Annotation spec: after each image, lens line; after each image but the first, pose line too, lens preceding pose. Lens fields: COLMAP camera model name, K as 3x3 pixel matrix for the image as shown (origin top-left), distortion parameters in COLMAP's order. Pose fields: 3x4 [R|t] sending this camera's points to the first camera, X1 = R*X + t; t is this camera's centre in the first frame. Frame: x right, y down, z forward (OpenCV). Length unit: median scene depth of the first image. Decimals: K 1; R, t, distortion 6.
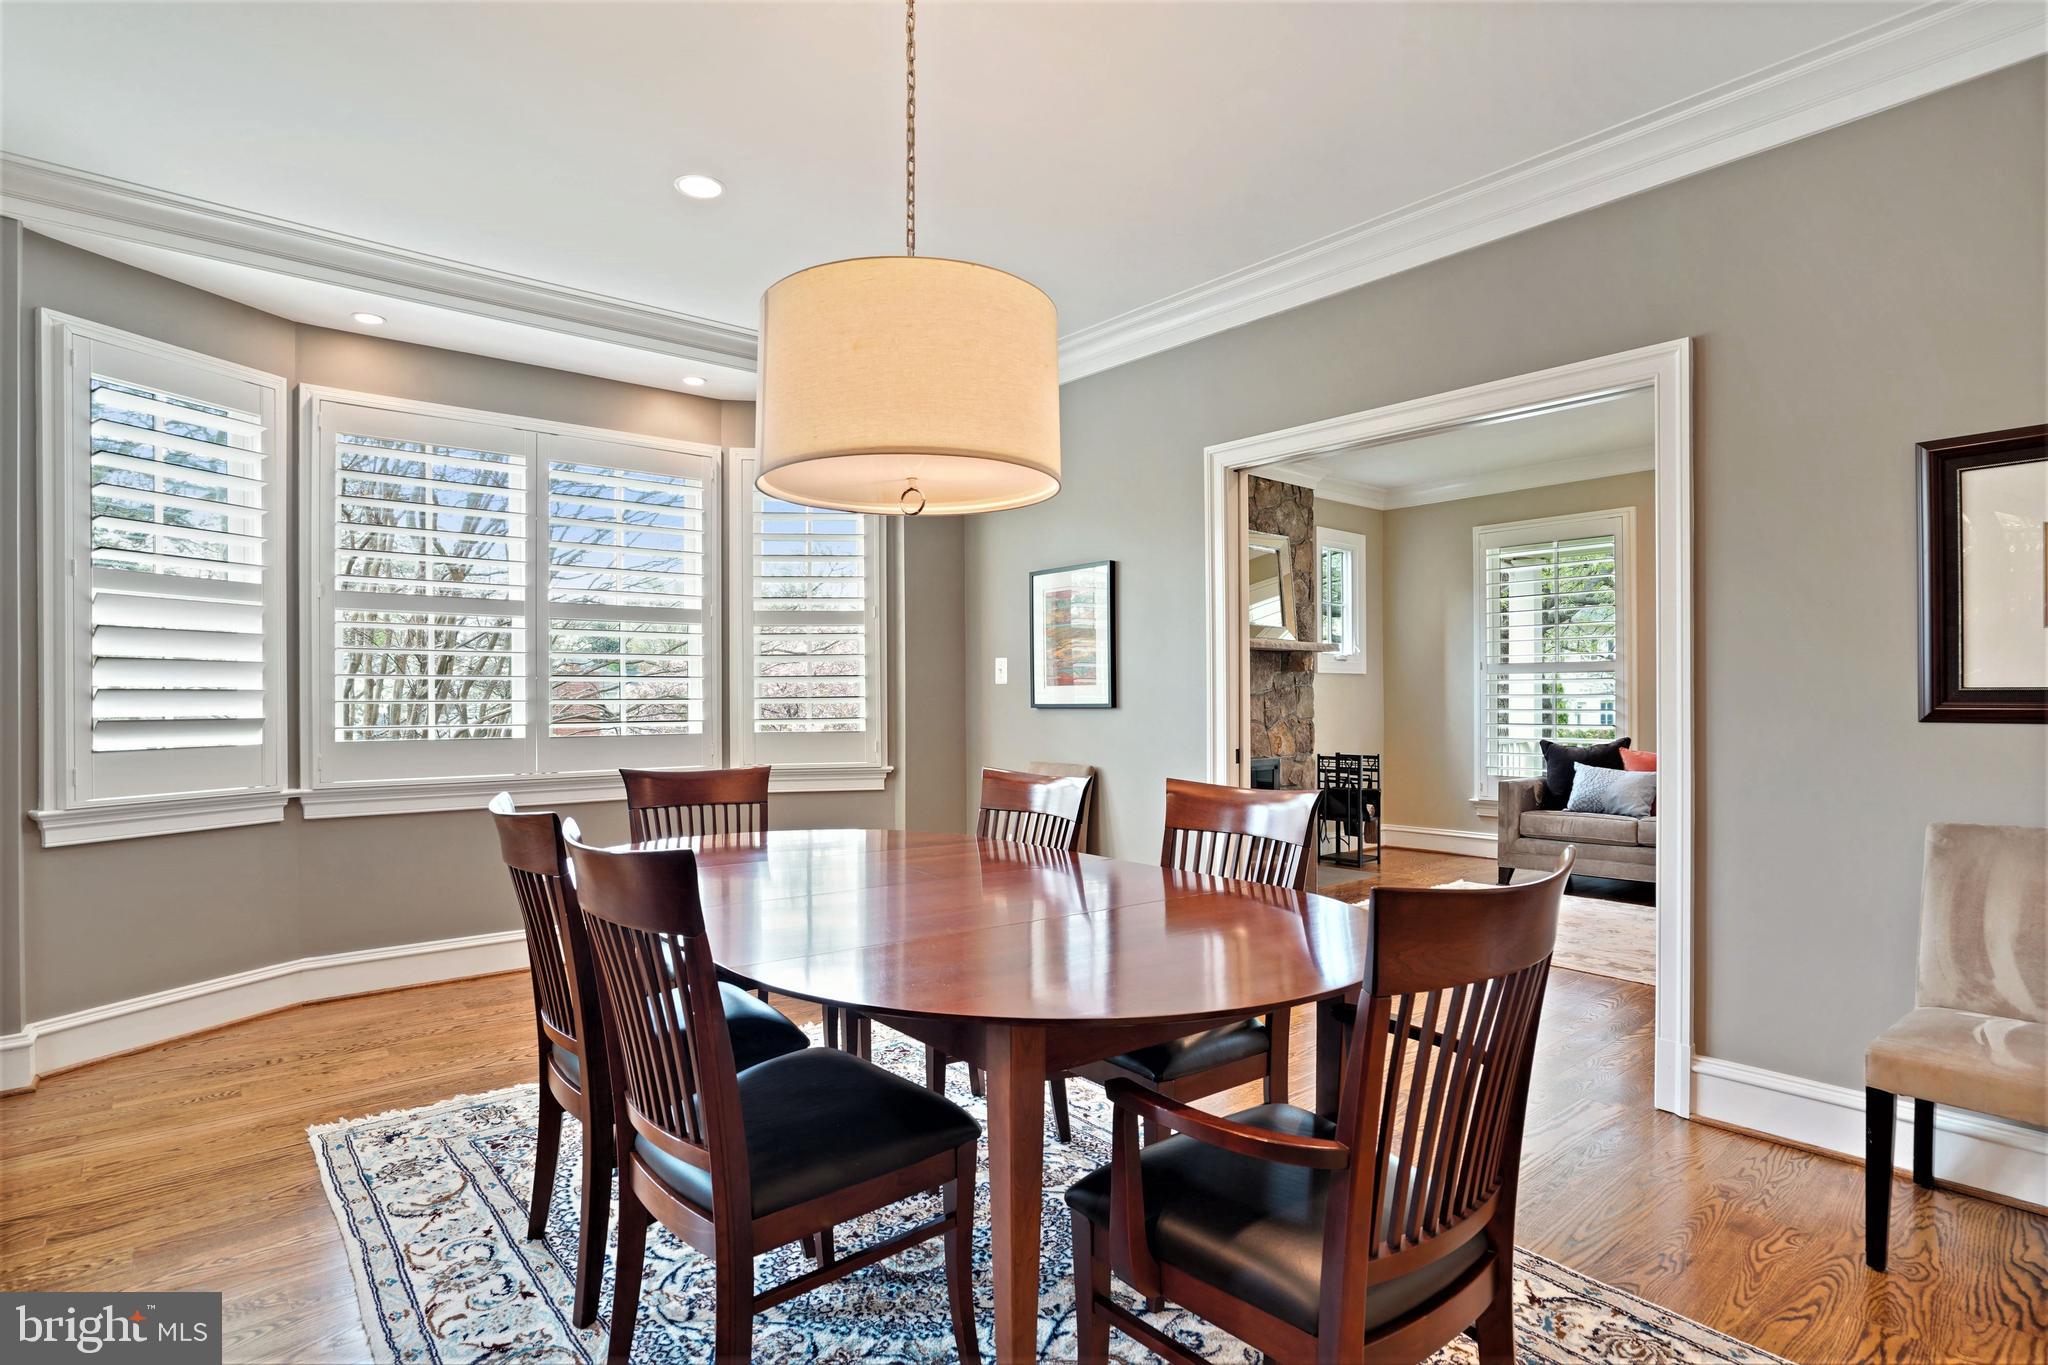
lens RADIAL K [[1046.5, 0, 1028.8], [0, 1046.5, 693.6], [0, 0, 1]] dist [-0.029168, 0.000708]
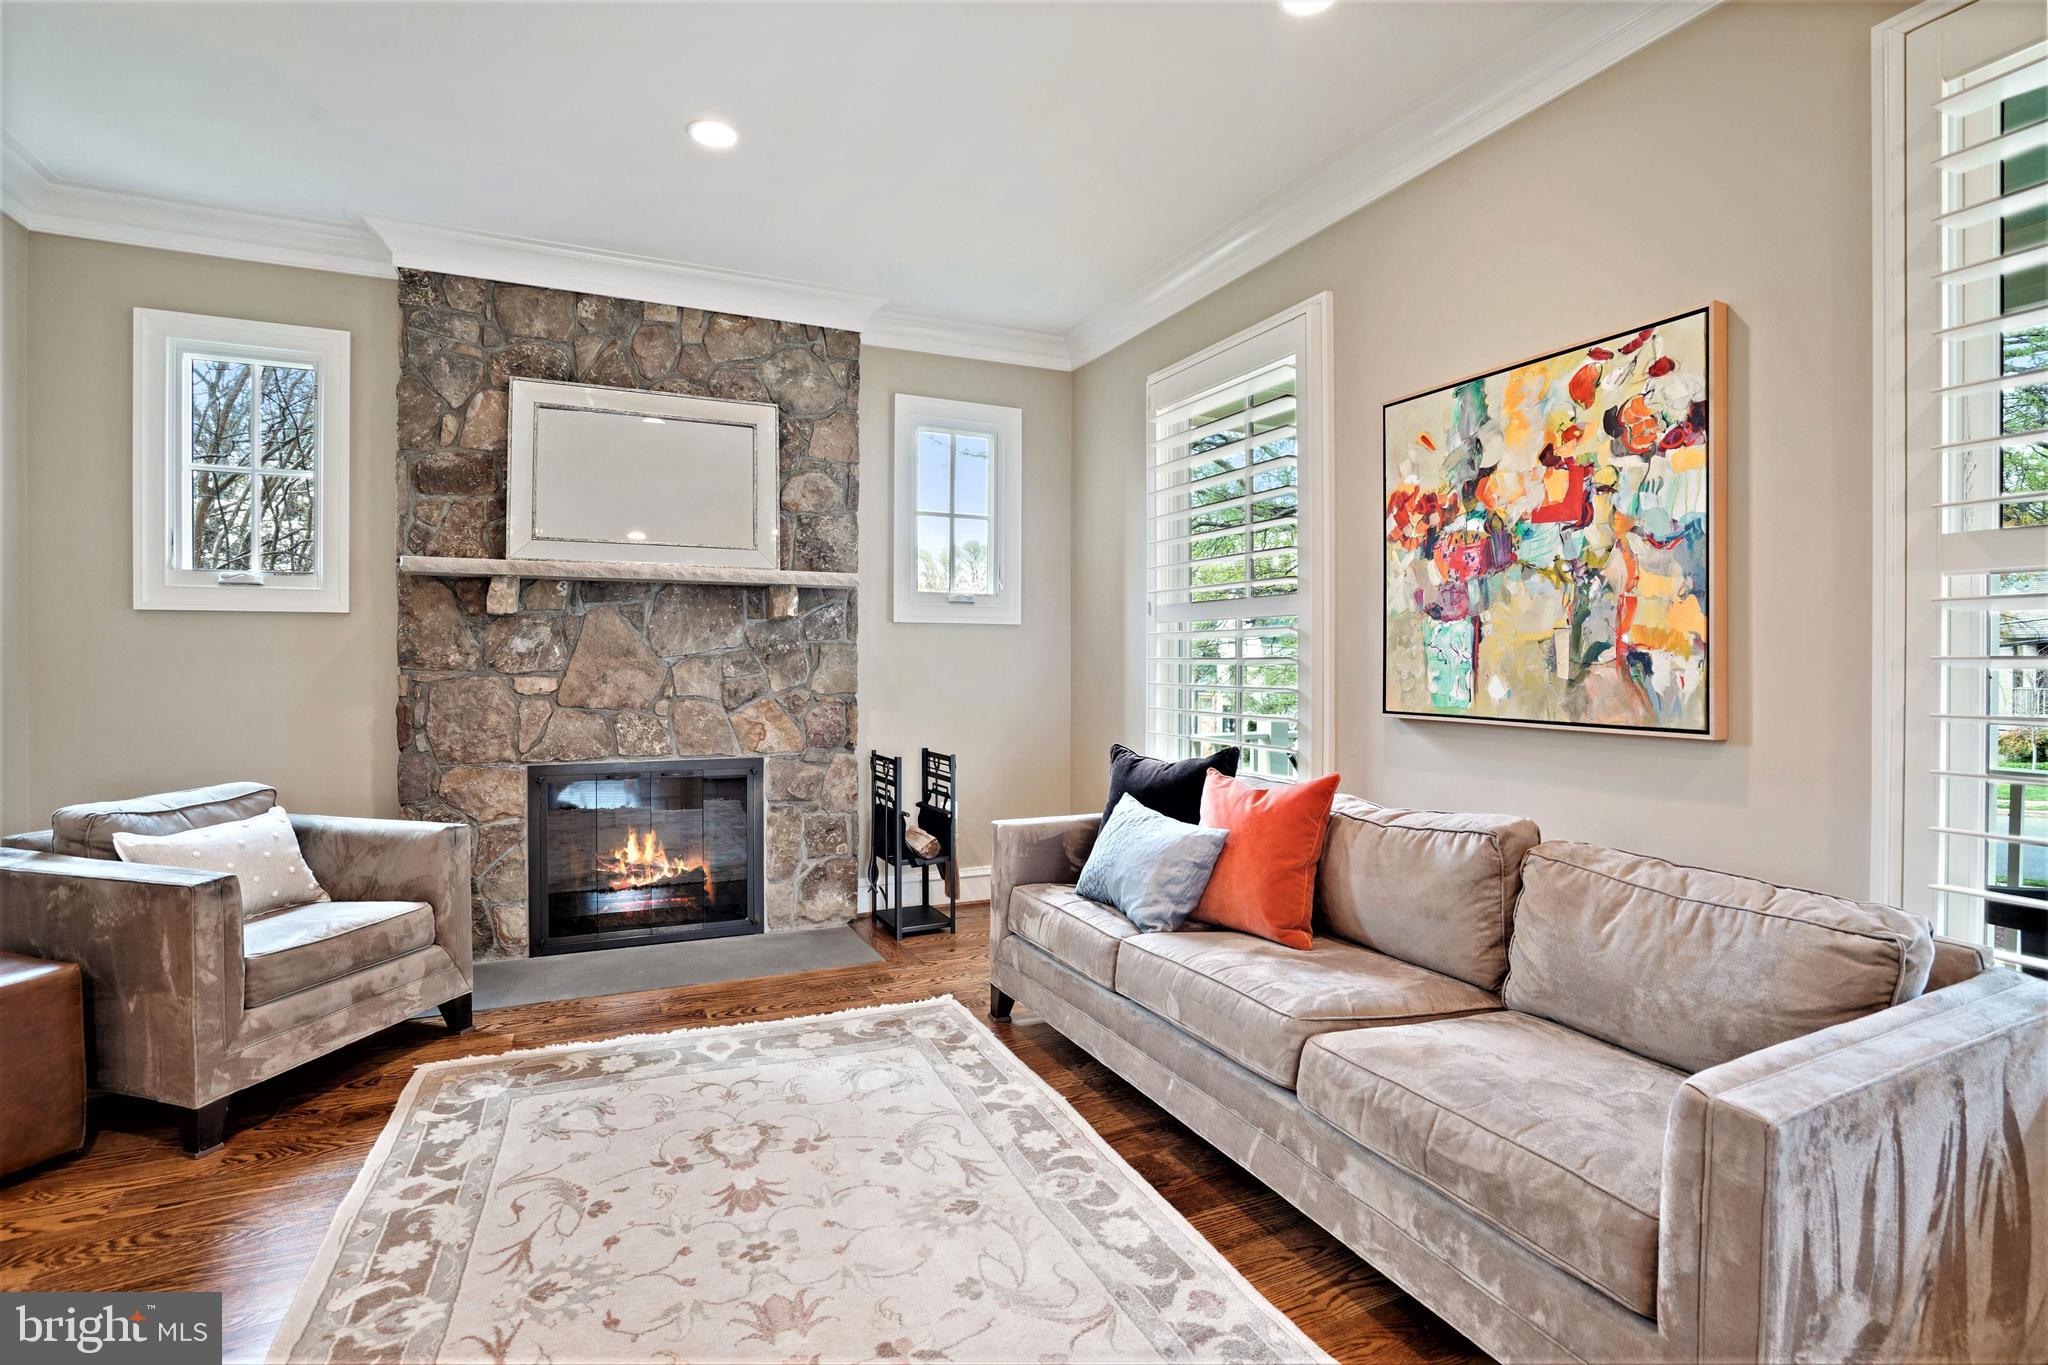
lens RADIAL K [[957.8, 0, 1020.9], [0, 957.8, 665.4], [0, 0, 1]] dist [-0.042974, 0.000220]
pose [[0.962949, 0.006185, -0.269614, 0.622291], [-0.002809, 0.999913, 0.012905, -0.001837], [0.269670, -0.011670, 0.962882, 0.556815]]
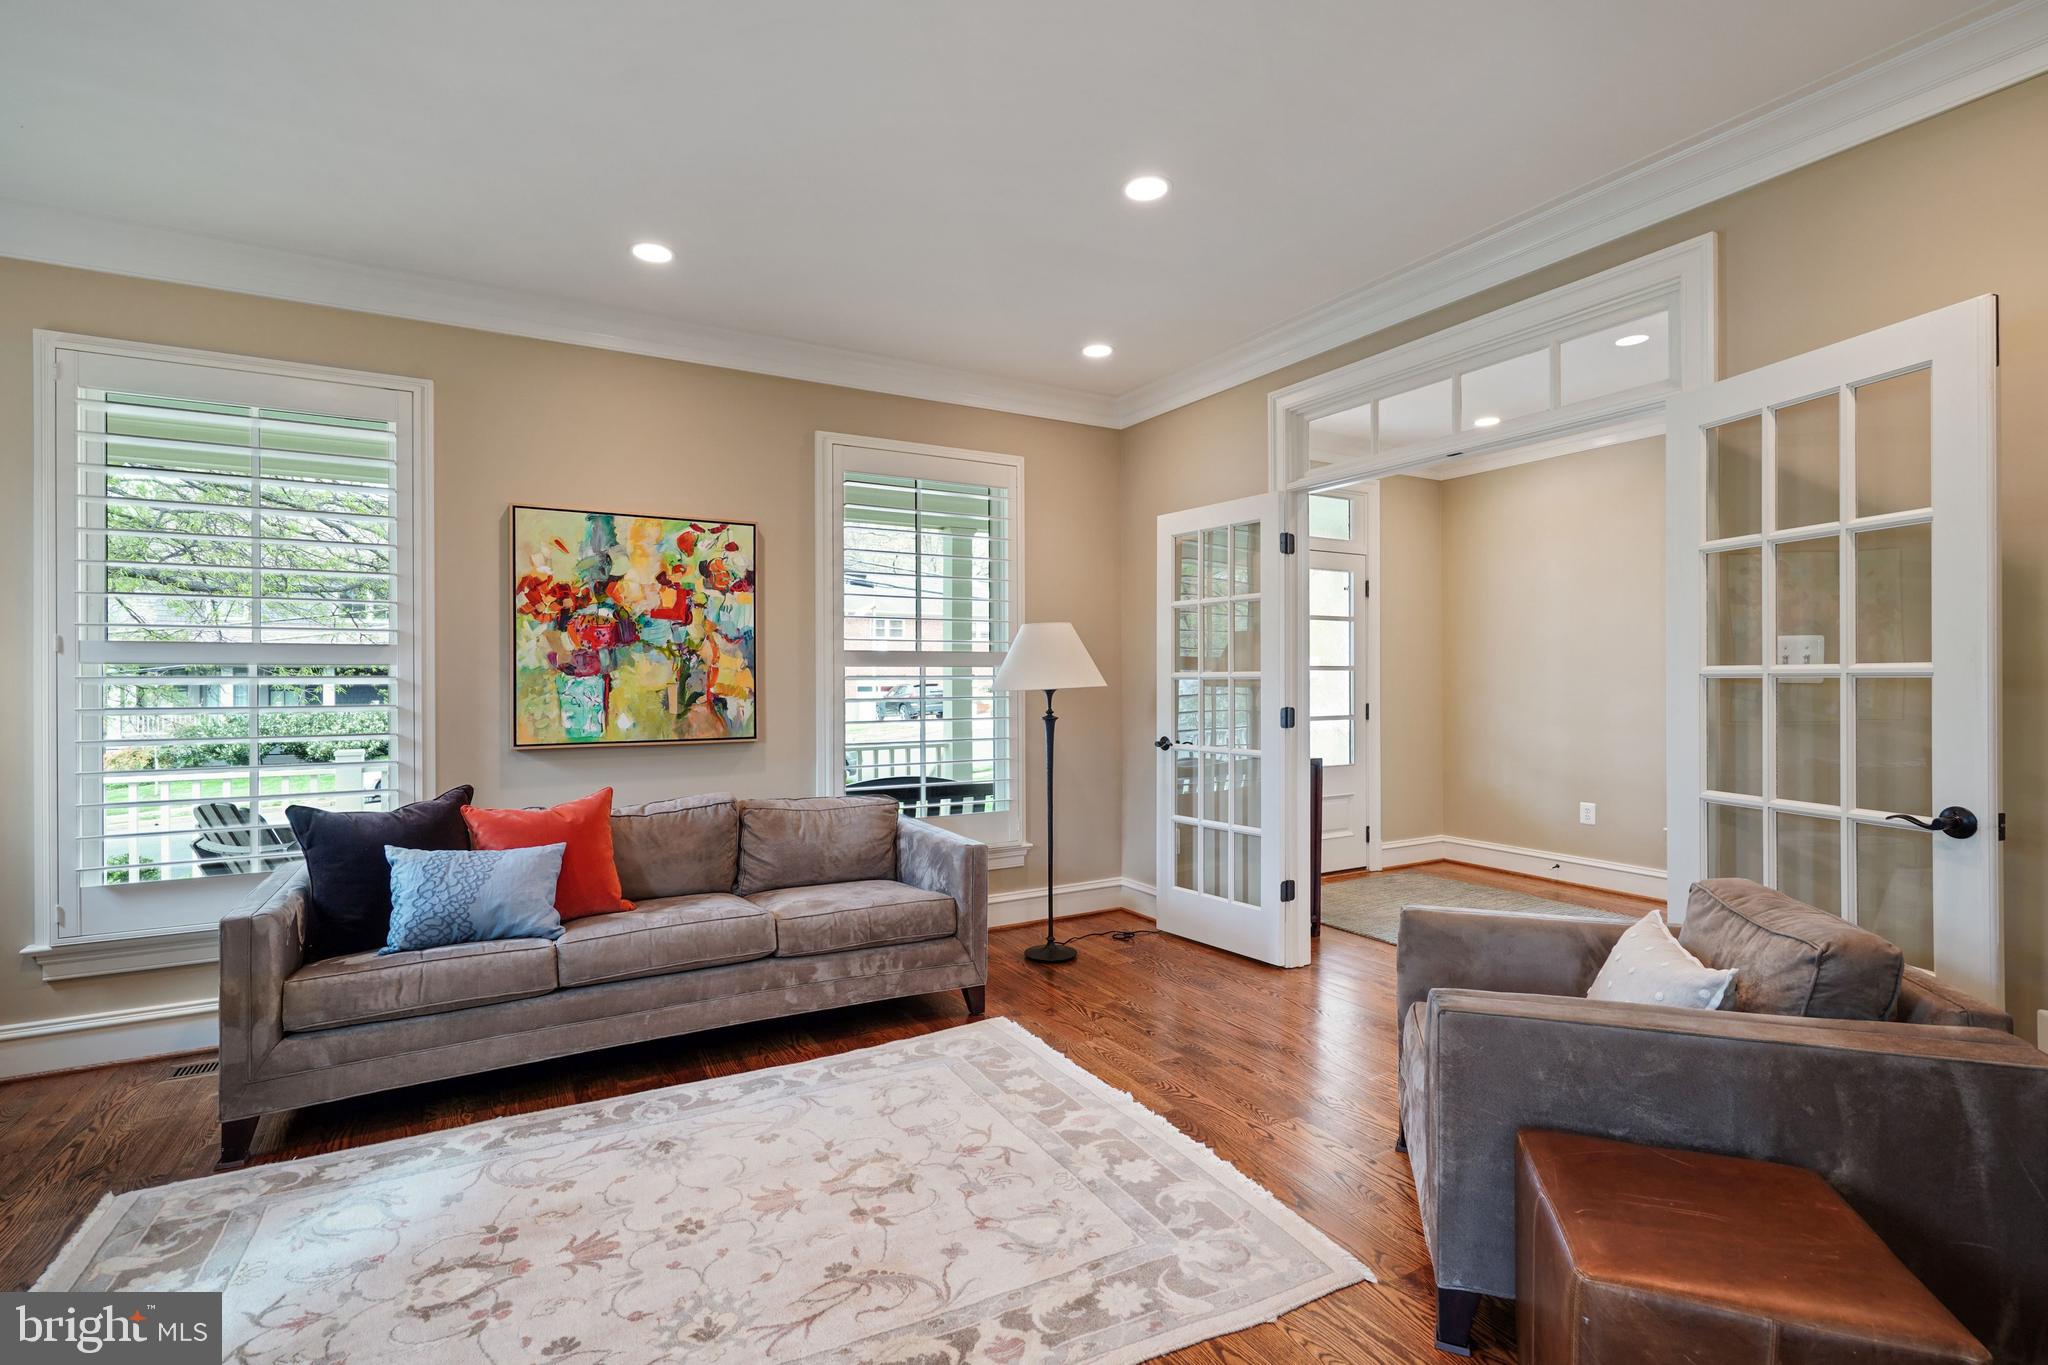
lens RADIAL K [[944.9, 0, 1017.7], [0, 944.9, 681.1], [0, 0, 1]] dist [-0.002858, -0.000104]
pose [[0.189166, 0.002759, 0.981941, 0.141057], [-0.001456, 0.999996, -0.002530, -0.013095], [-0.981944, -0.000951, 0.189170, 0.634129]]
